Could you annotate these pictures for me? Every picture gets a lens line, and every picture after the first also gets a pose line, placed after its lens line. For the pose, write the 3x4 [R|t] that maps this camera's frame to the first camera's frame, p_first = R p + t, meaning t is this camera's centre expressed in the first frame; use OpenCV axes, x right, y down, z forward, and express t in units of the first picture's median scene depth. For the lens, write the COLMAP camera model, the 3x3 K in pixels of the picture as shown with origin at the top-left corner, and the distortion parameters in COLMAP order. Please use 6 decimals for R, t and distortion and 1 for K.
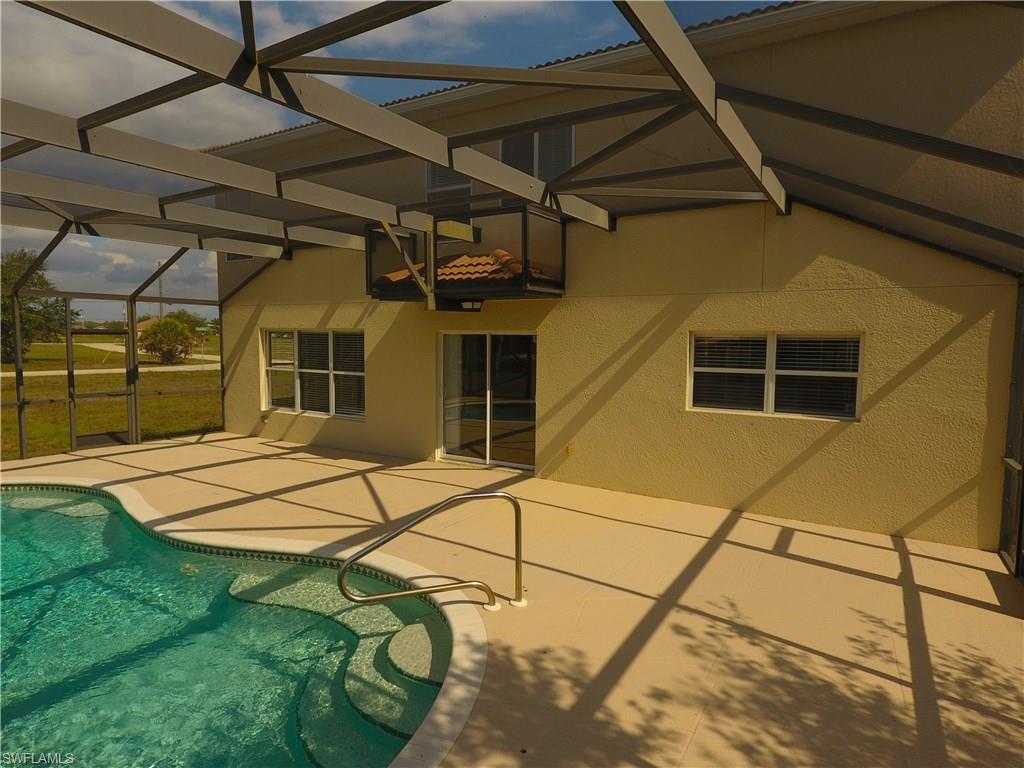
lens RADIAL K [[595.3, 0, 519.8], [0, 595.3, 379.5], [0, 0, 1]] dist [0.002481, 0.002135]
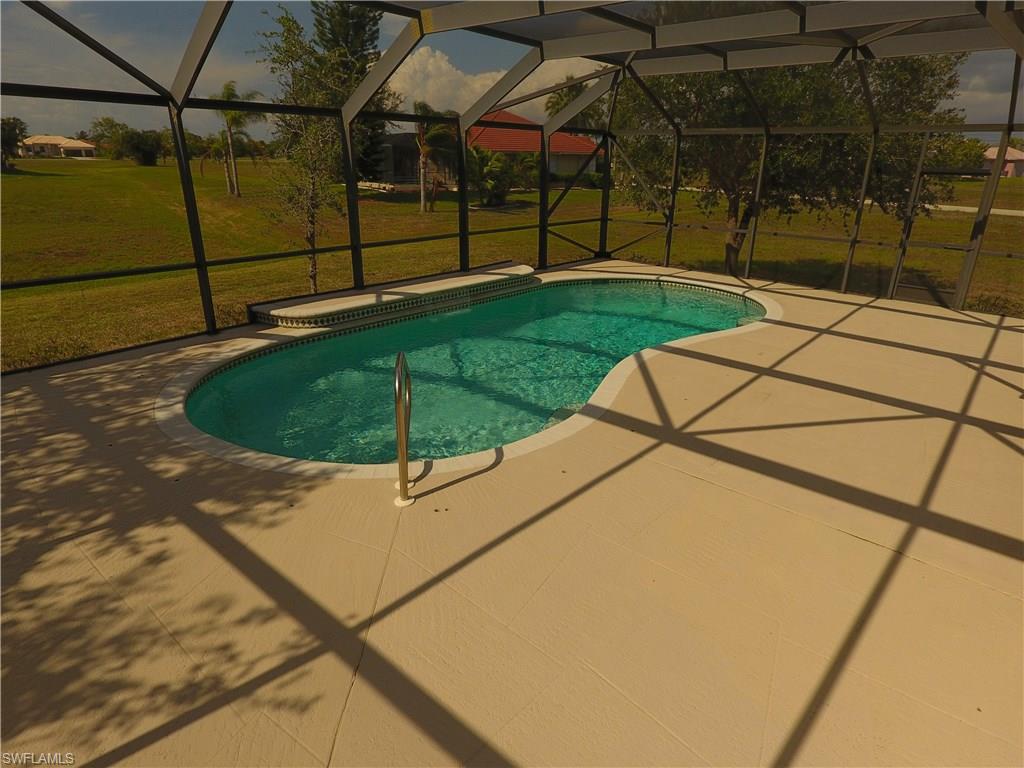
lens RADIAL K [[595.3, 0, 519.8], [0, 595.3, 379.5], [0, 0, 1]] dist [0.002481, 0.002135]
pose [[-0.138378, 0.338349, -0.930791, 0.870700], [-0.091969, 0.931381, 0.352236, -0.133680], [0.986100, 0.134346, -0.097765, 1.483309]]
